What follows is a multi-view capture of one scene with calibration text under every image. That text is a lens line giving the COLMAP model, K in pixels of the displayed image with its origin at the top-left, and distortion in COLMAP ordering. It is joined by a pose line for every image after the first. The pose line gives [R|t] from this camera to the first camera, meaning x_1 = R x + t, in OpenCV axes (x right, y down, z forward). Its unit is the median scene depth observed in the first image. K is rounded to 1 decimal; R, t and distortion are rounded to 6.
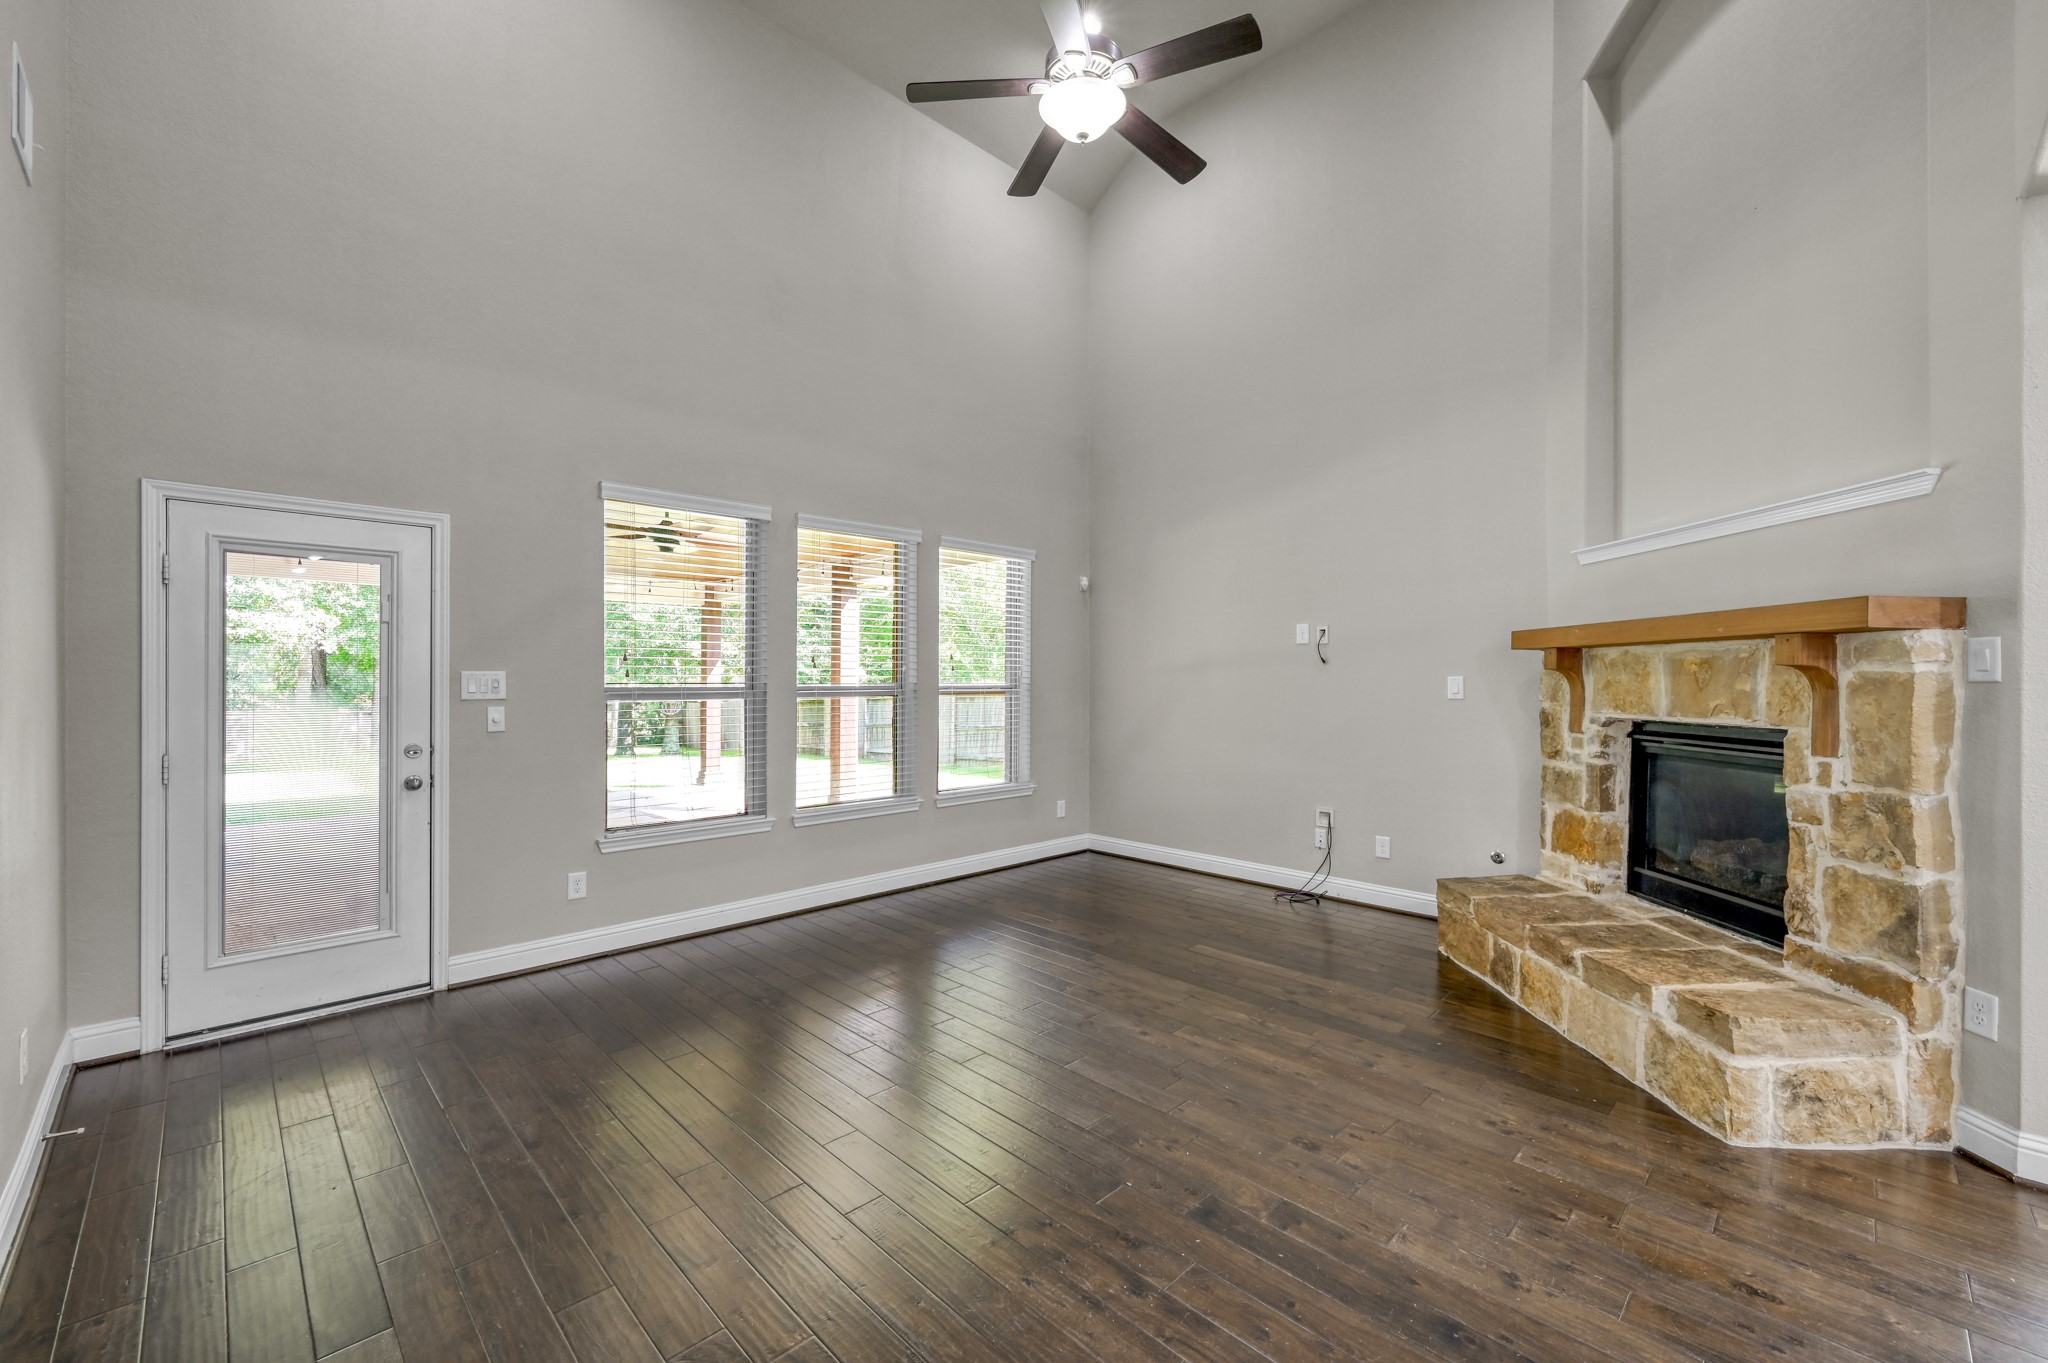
lens RADIAL K [[836.6, 0, 1020.7], [0, 836.6, 677.5], [0, 0, 1]] dist [-0.000791, 0.000006]
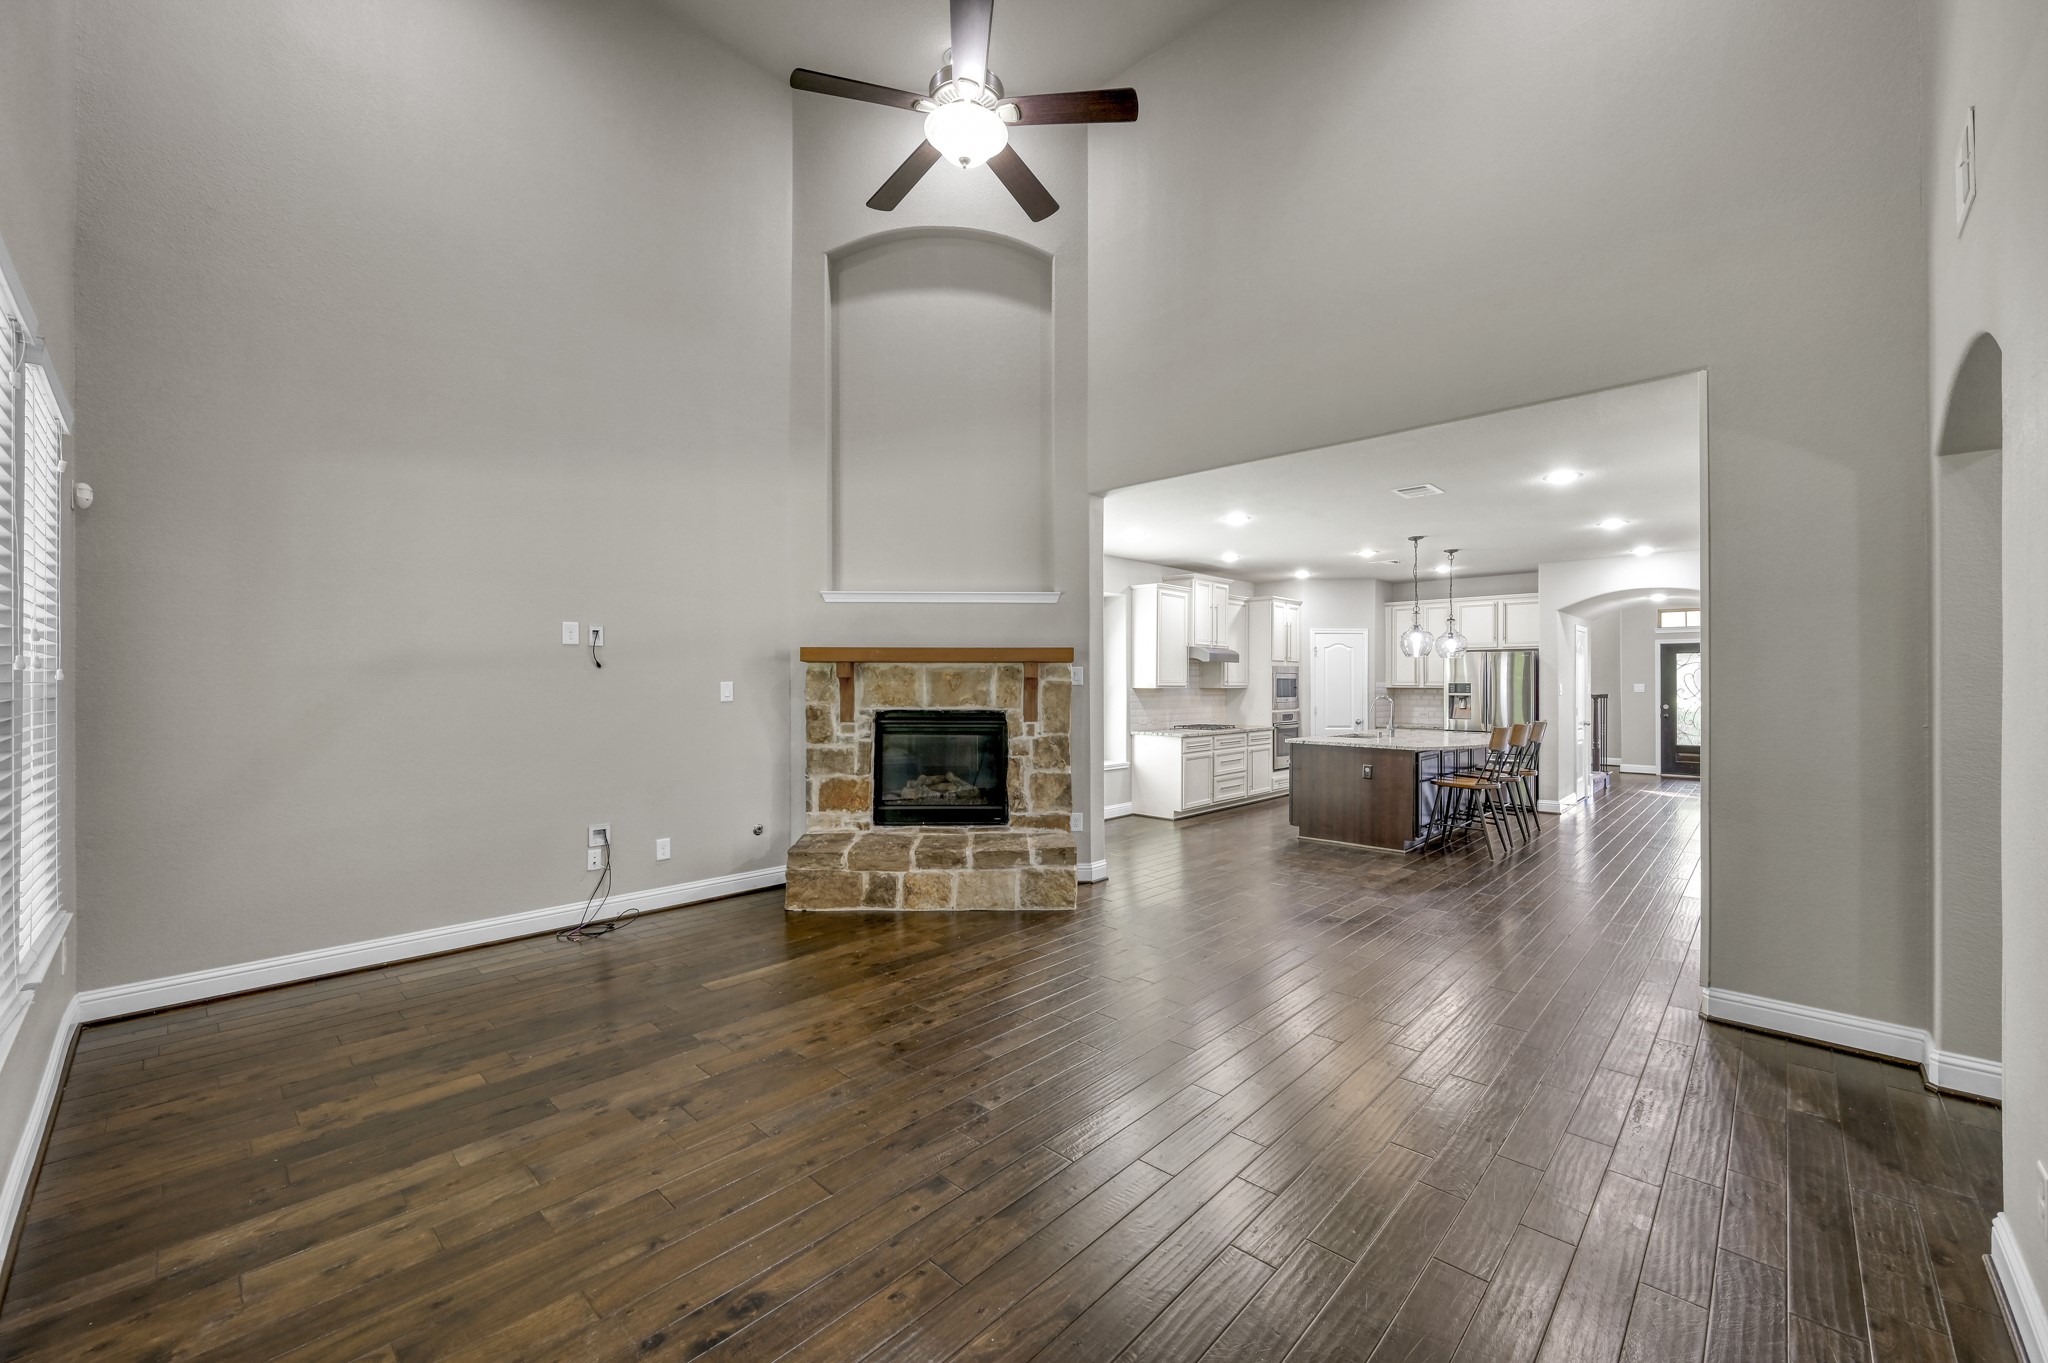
lens RADIAL K [[802.9, 0, 1031.9], [0, 802.9, 679.8], [0, 0, 1]] dist [-0.002167, 0.000559]
pose [[-0.046956, 0.000316, 0.998897, -0.789080], [-0.002392, 0.999997, -0.000429, -0.006255], [-0.998894, -0.002409, -0.046955, 0.832650]]
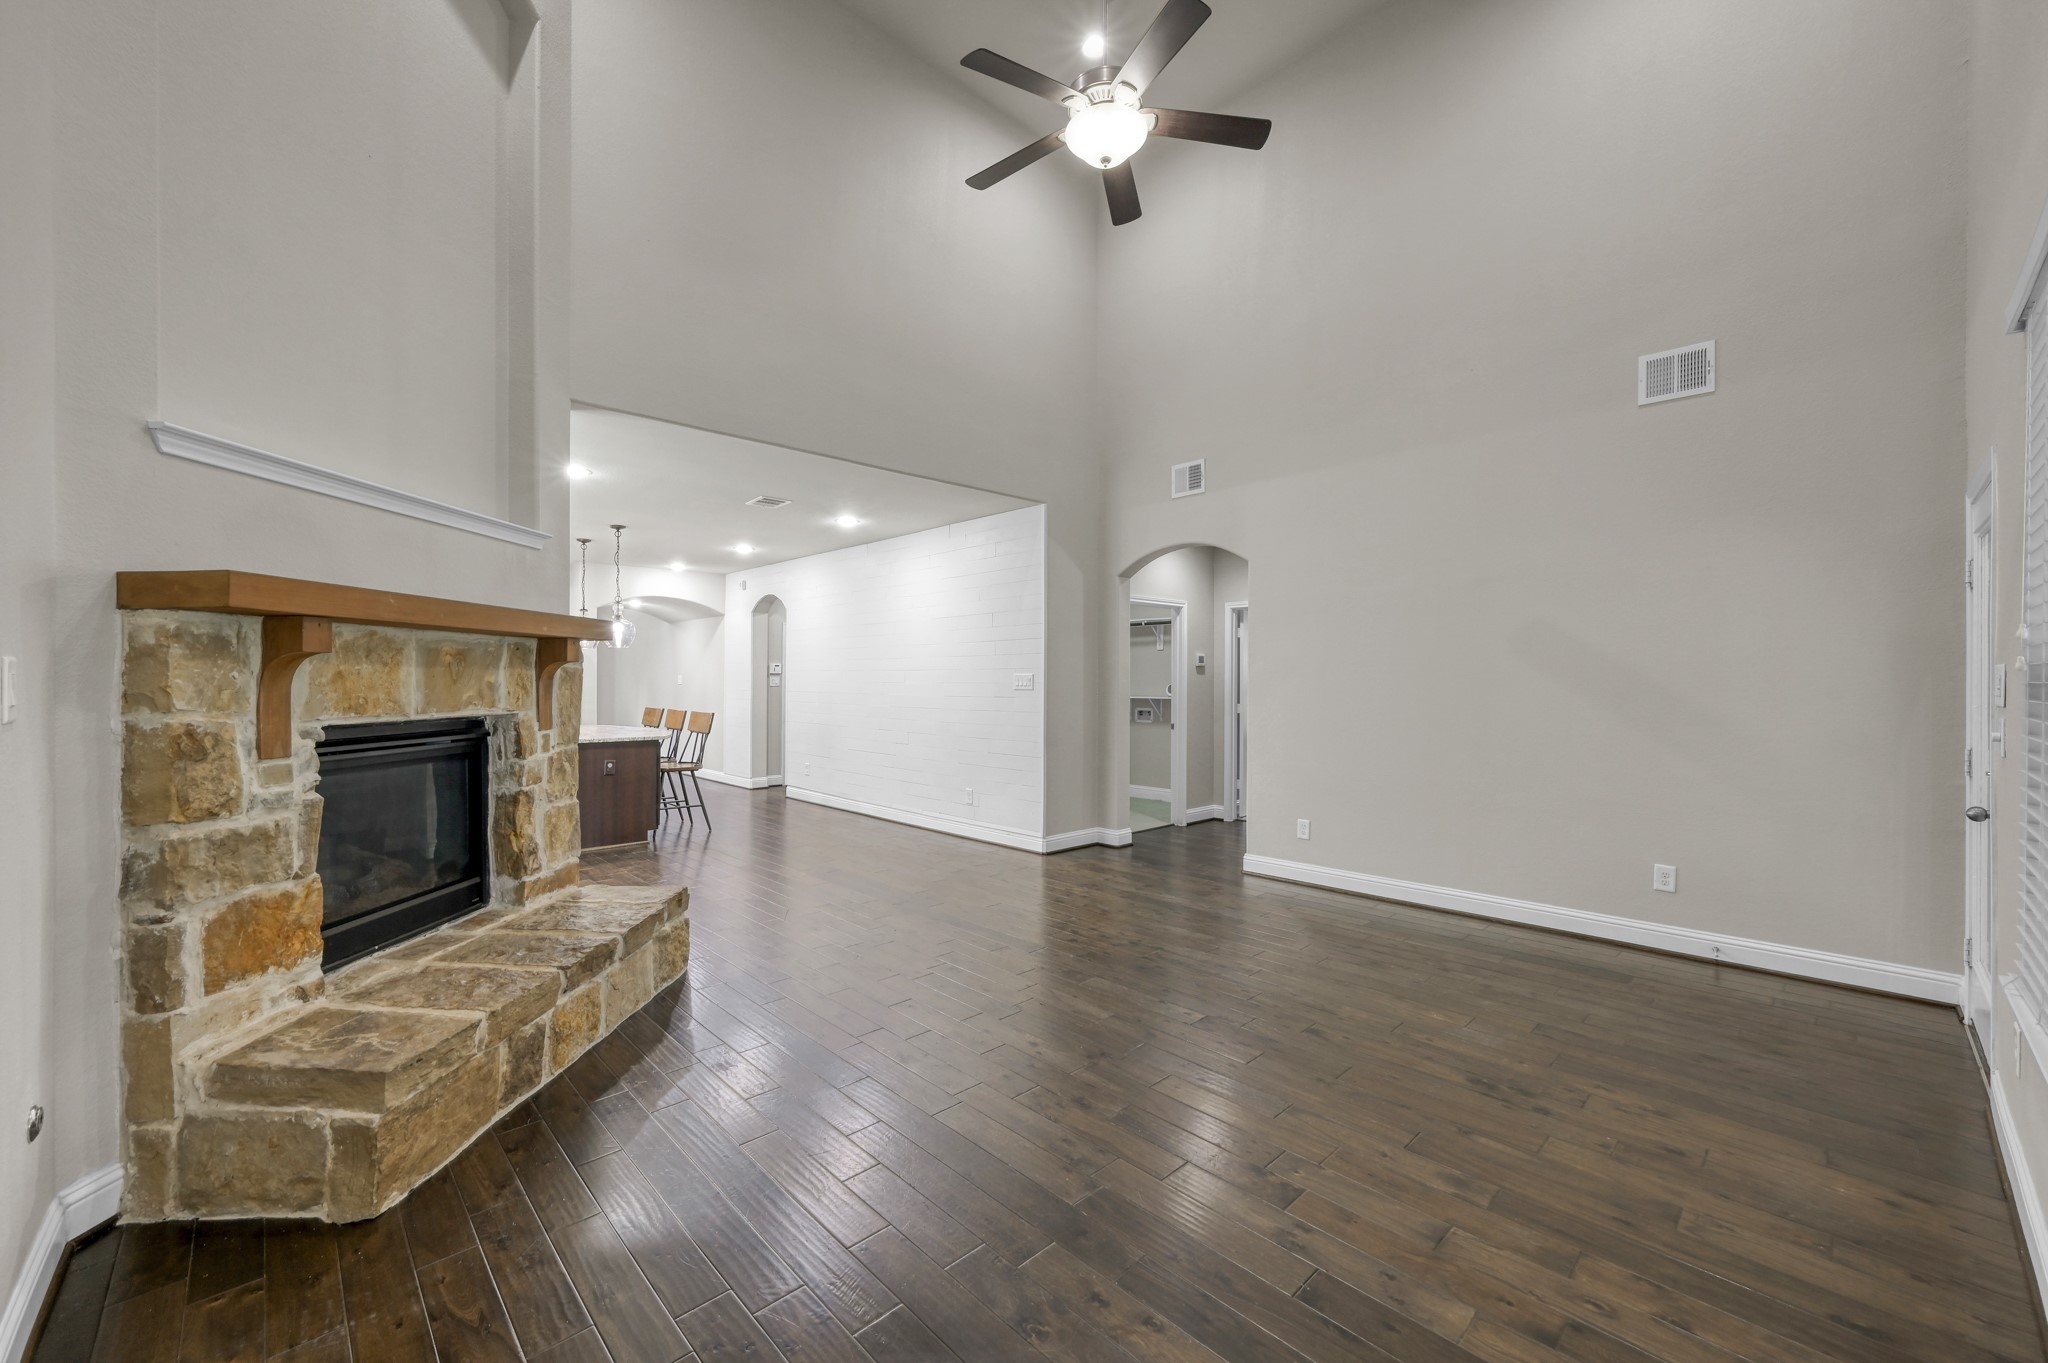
lens RADIAL K [[802.9, 0, 1027.1], [0, 802.9, 673.5], [0, 0, 1]] dist [-0.002167, 0.000559]
pose [[-0.999904, -0.002726, 0.013611, 0.131066], [-0.002826, 0.999969, -0.007331, 0.008819], [-0.013591, -0.007369, -0.999880, 1.737894]]
